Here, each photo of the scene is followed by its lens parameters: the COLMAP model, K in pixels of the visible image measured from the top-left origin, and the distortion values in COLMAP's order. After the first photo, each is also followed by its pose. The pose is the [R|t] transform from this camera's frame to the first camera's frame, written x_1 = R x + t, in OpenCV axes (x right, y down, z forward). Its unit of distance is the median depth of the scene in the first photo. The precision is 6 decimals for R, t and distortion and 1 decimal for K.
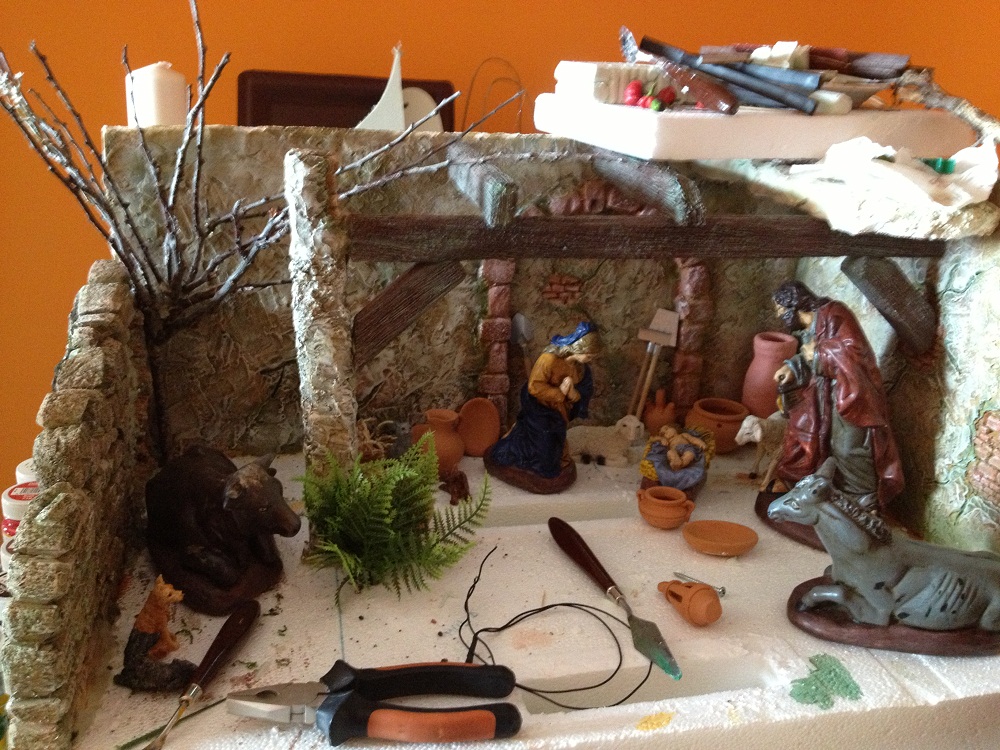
lens RADIAL K [[942.4, 0, 489.6], [0, 942.4, 379.6], [0, 0, 1]] dist [0.006036, 0.000000]
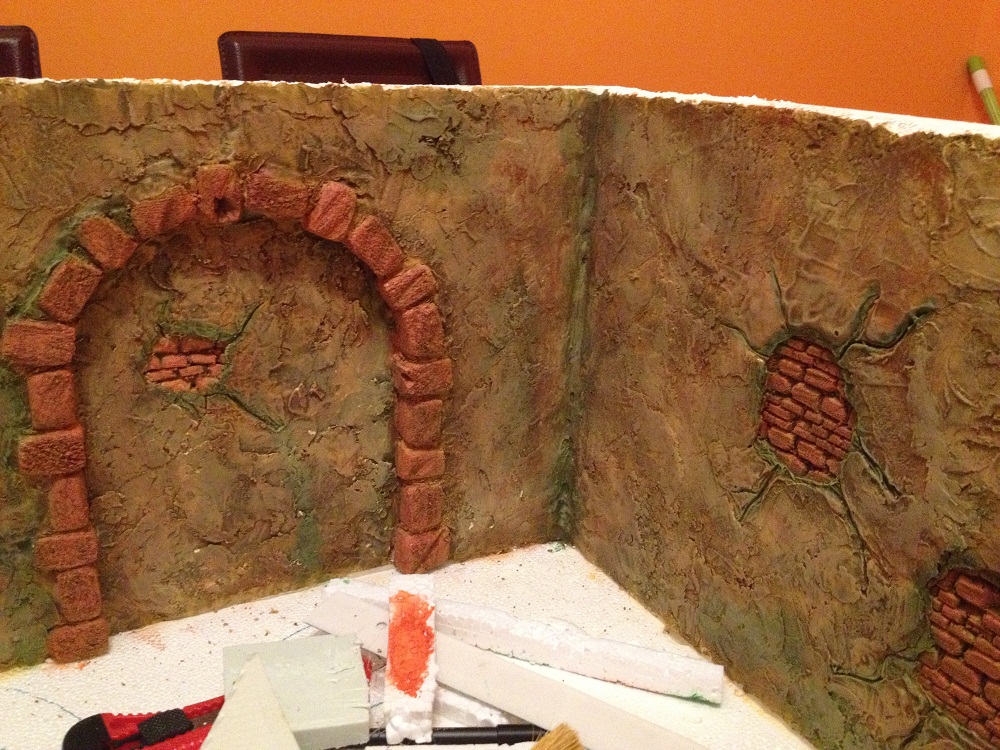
lens RADIAL K [[942.4, 0, 516.4], [0, 942.4, 372.7], [0, 0, 1]] dist [0.006036, 0.000000]
pose [[0.959490, -0.088250, 0.267564, 0.118616], [0.087135, 0.996067, 0.016061, -0.083926], [-0.267929, 0.007904, 0.963406, 0.426906]]
